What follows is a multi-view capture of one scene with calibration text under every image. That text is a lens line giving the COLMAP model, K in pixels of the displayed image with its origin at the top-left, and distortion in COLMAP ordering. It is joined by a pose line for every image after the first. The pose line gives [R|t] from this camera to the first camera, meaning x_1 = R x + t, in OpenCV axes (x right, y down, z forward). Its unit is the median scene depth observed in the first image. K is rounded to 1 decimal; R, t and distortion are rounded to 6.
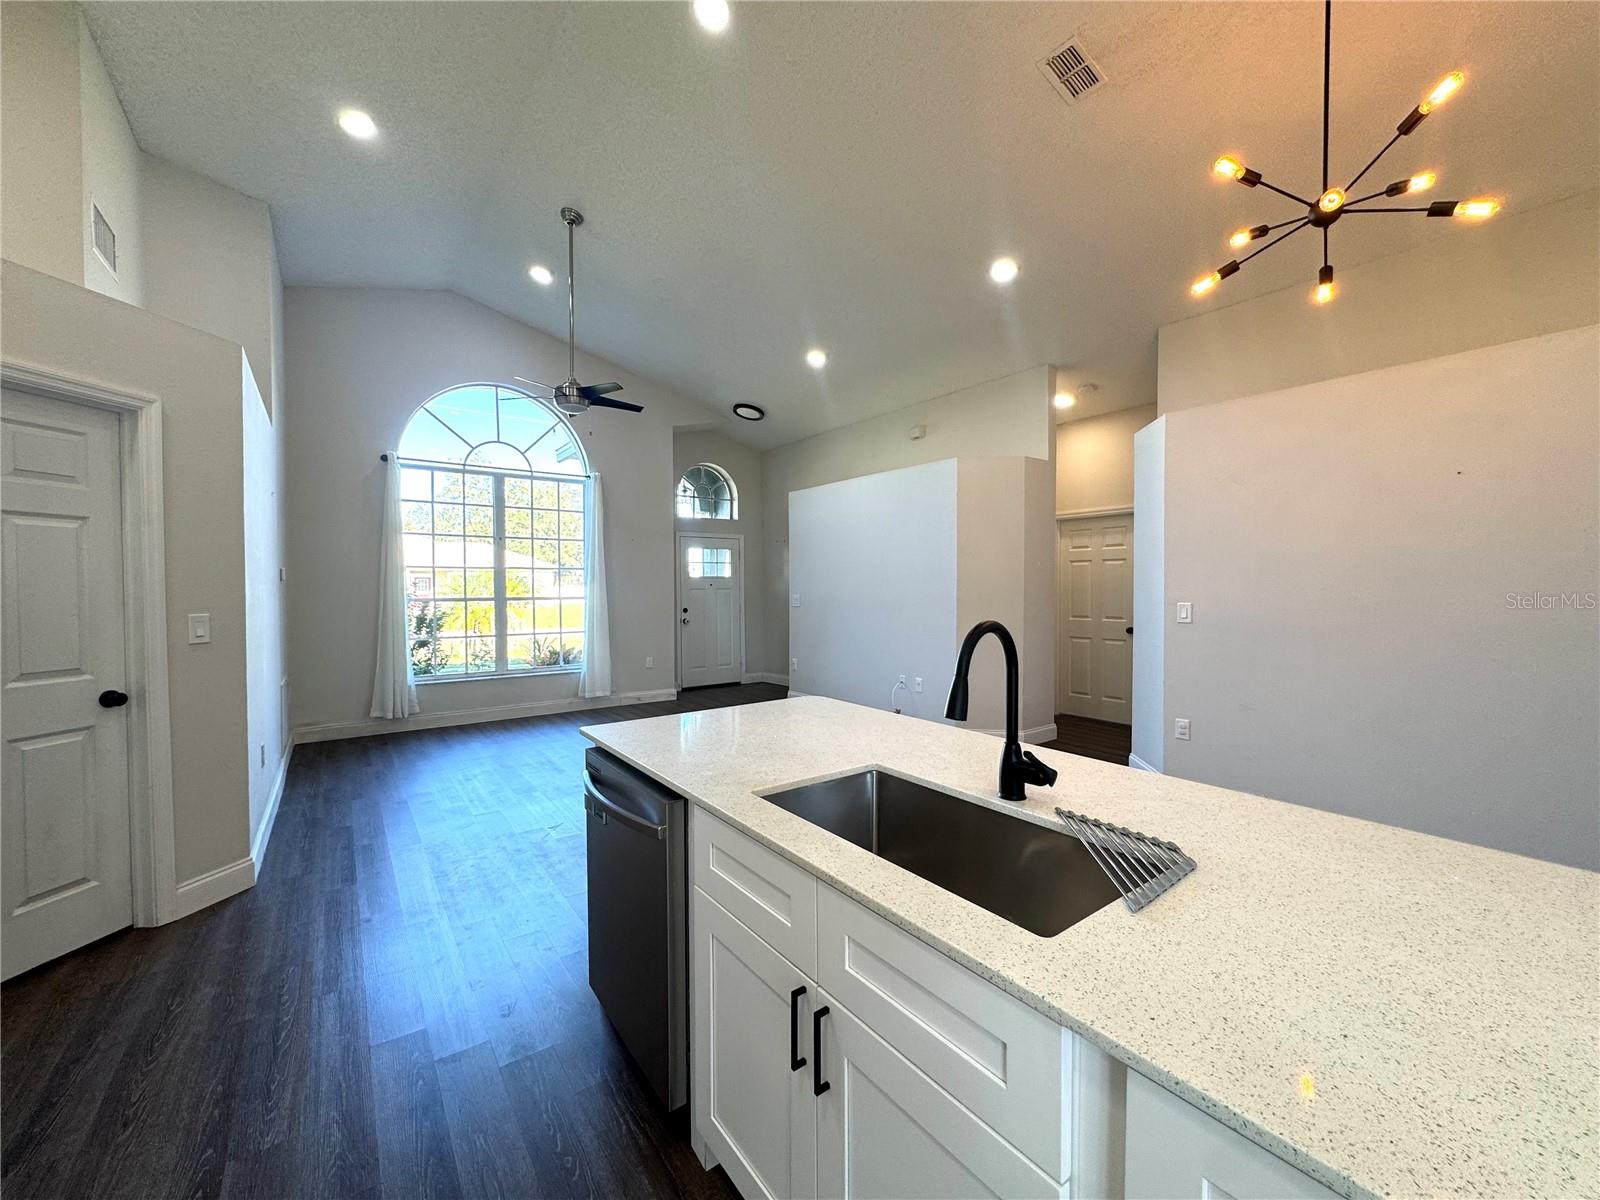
lens RADIAL K [[637.1, 0, 799.1], [0, 637.1, 598.8], [0, 0, 1]] dist [-0.005203, 0.000680]
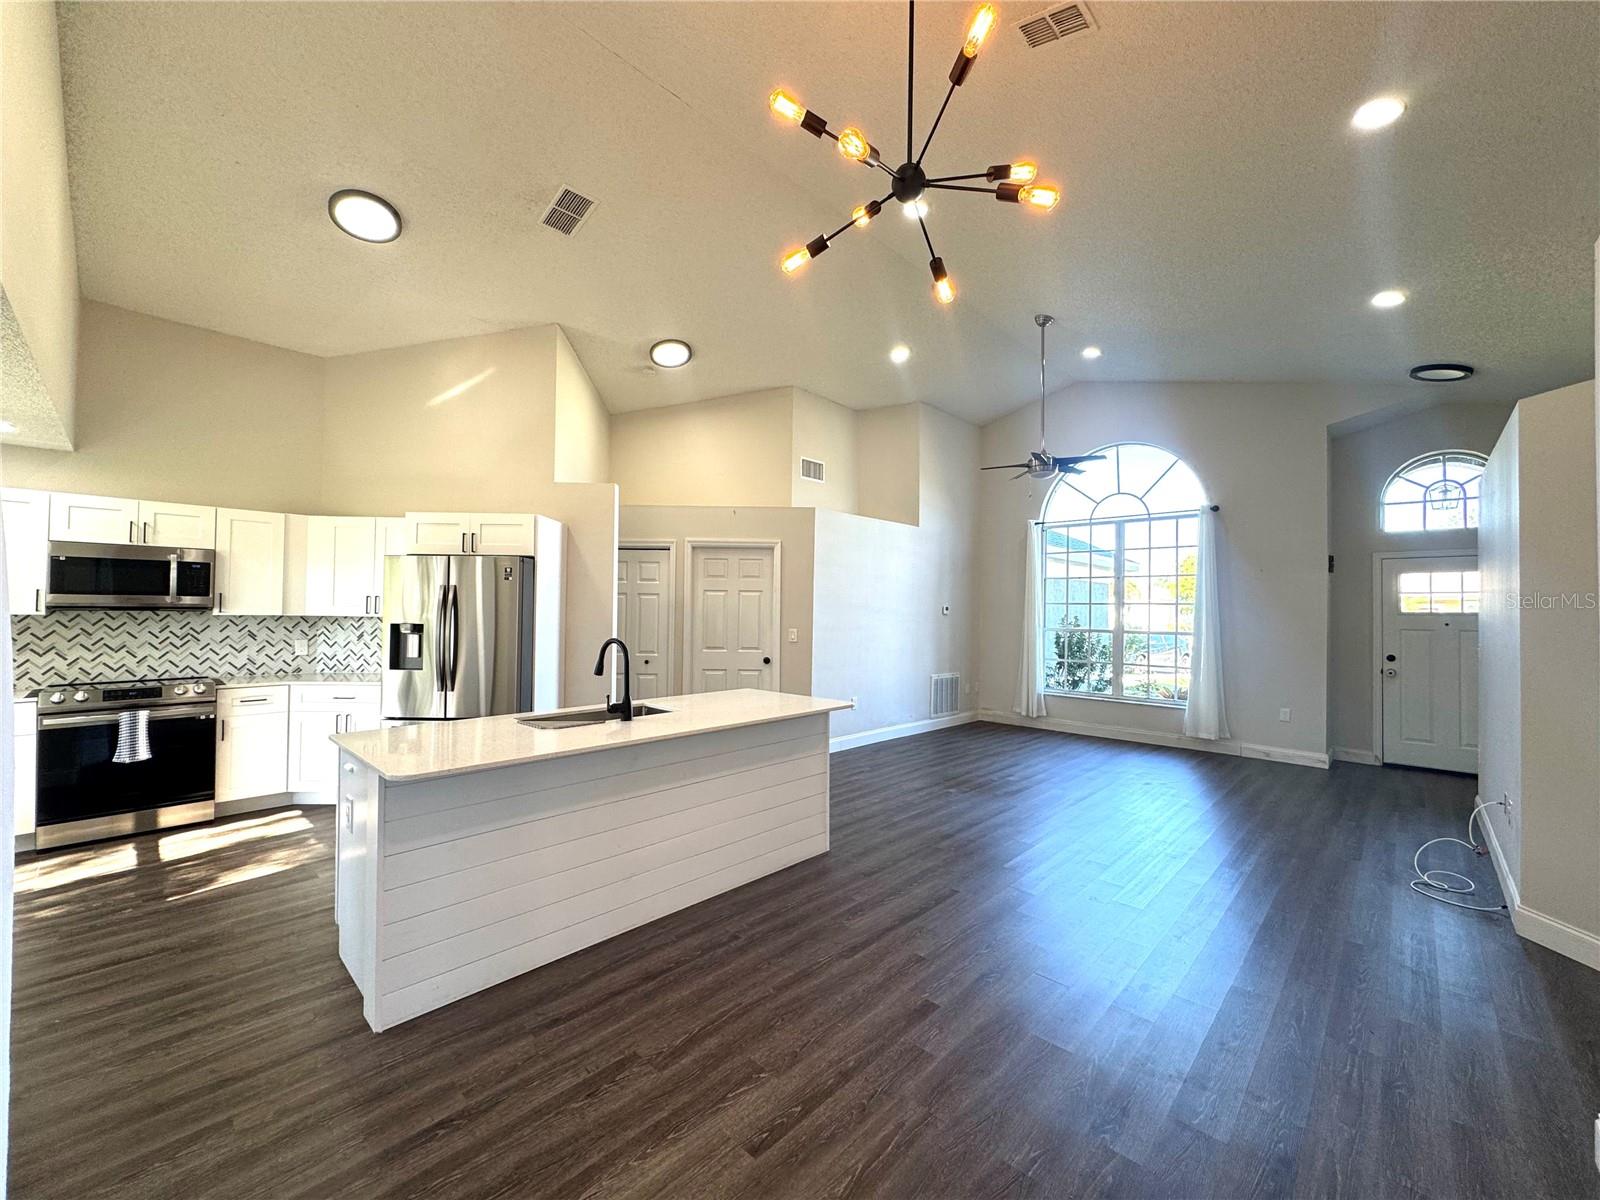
lens RADIAL K [[637.1, 0, 800.8], [0, 637.1, 599.8], [0, 0, 1]] dist [-0.005203, 0.000680]
pose [[0.174722, -0.010472, -0.984562, 1.206082], [-0.033605, 0.999297, -0.016592, -0.040650], [0.984044, 0.035985, 0.174247, 0.549910]]
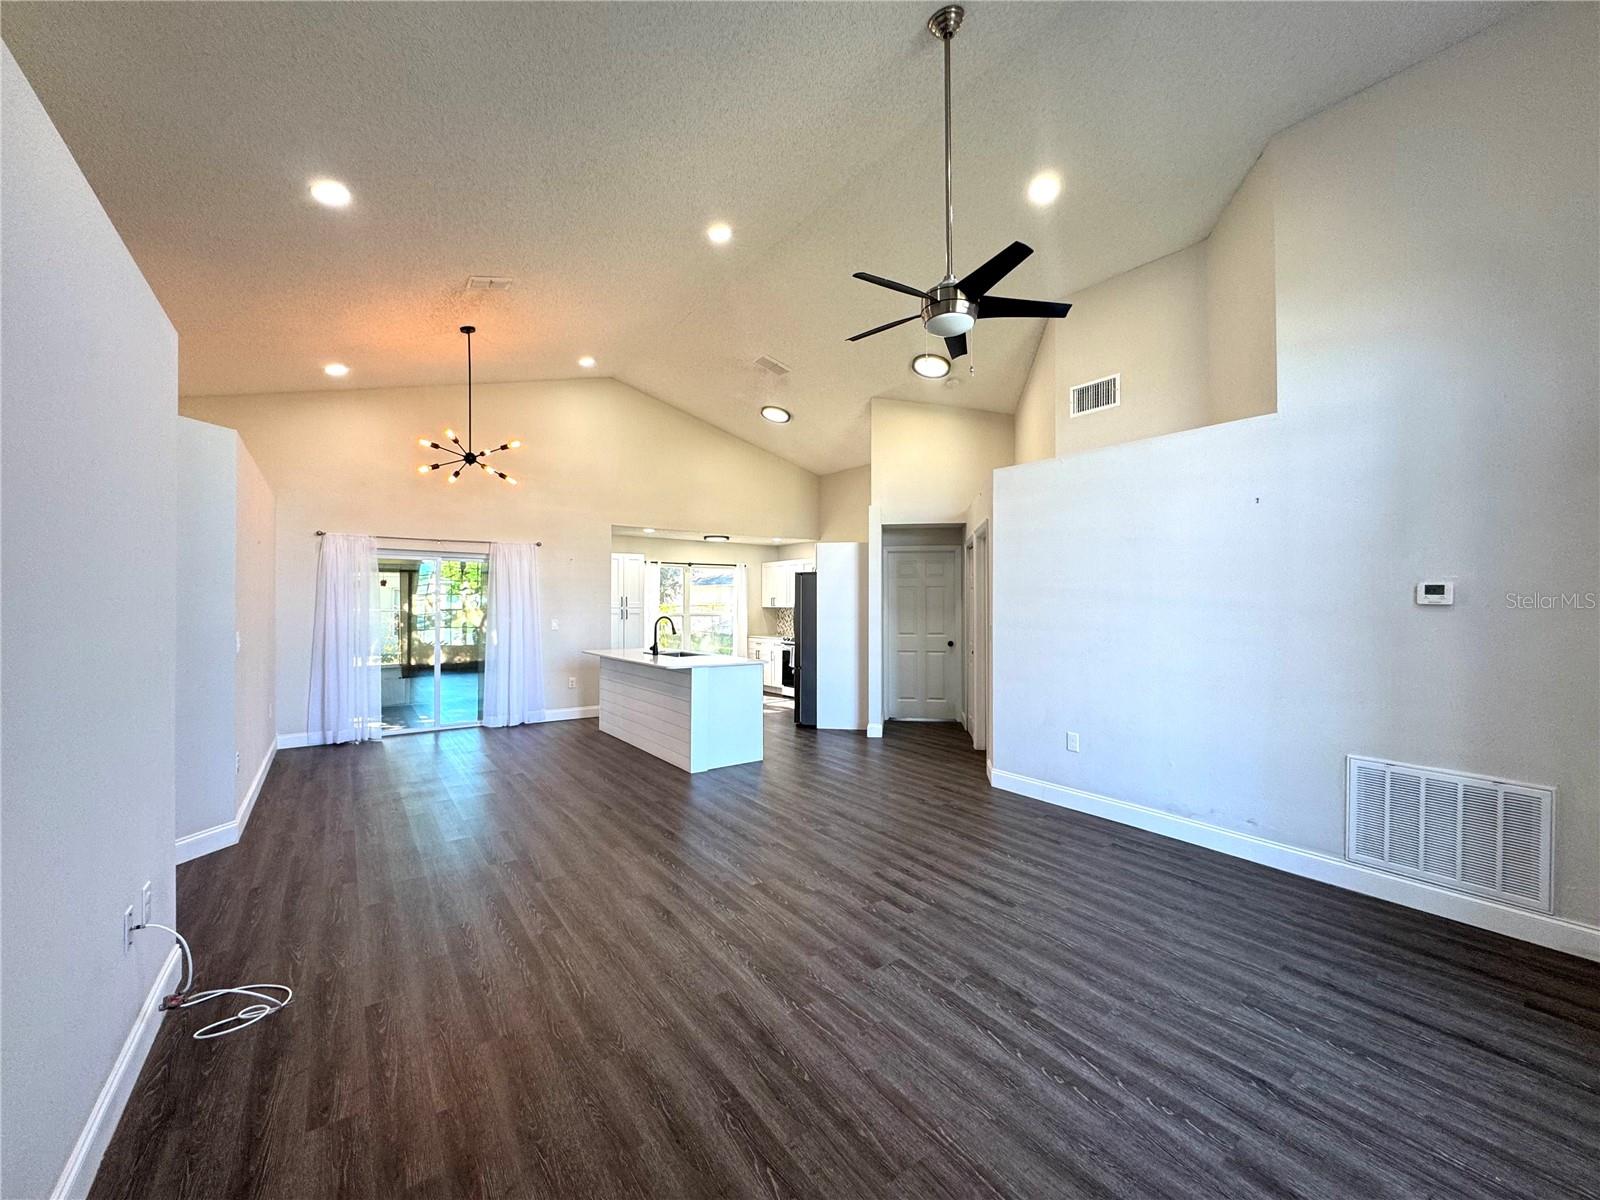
lens RADIAL K [[637.1, 0, 802.8], [0, 637.1, 602.7], [0, 0, 1]] dist [-0.005203, 0.000680]
pose [[-0.999983, 0.004713, 0.003520, -0.349763], [0.004787, 0.999762, 0.021279, -0.075523], [-0.003419, 0.021295, -0.999767, 2.594967]]
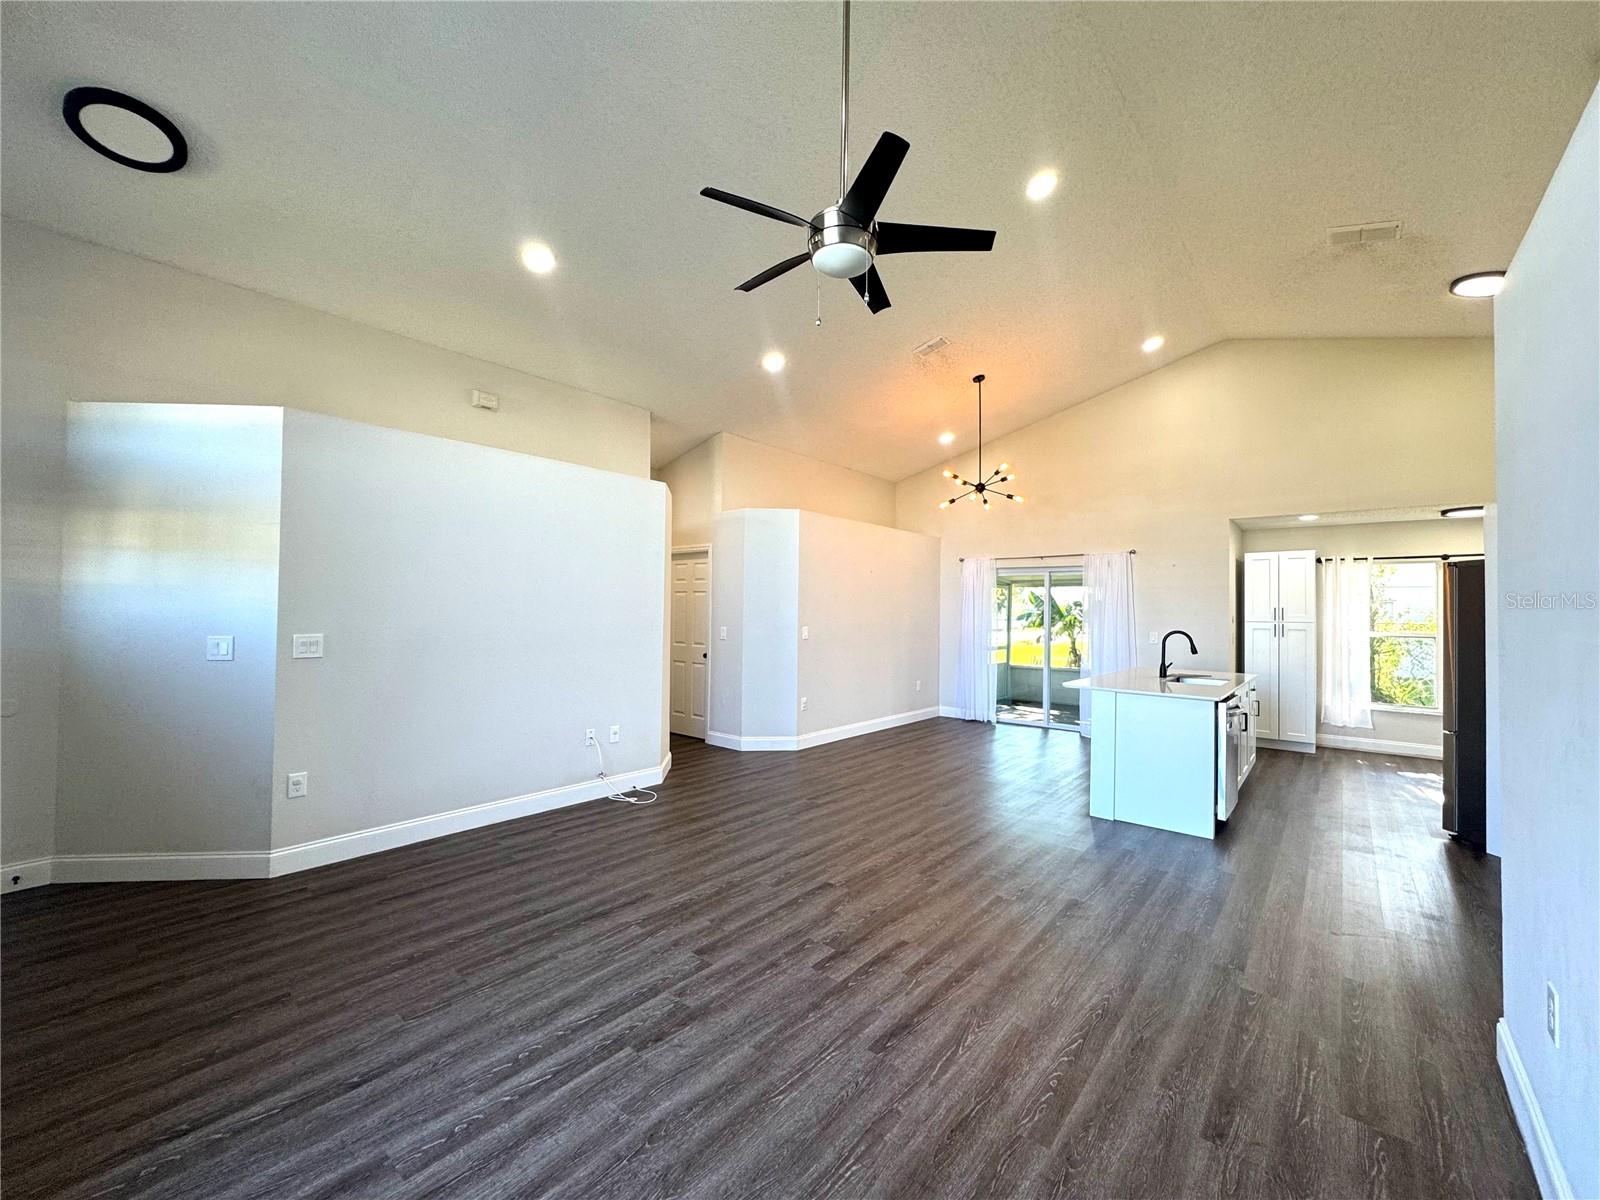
lens RADIAL K [[637.1, 0, 797.9], [0, 637.1, 602.3], [0, 0, 1]] dist [-0.005203, 0.000680]
pose [[-0.231229, 0.013699, 0.972803, -1.320469], [0.008894, 0.999889, -0.011966, -0.051177], [-0.972859, 0.005886, -0.231325, 1.844782]]
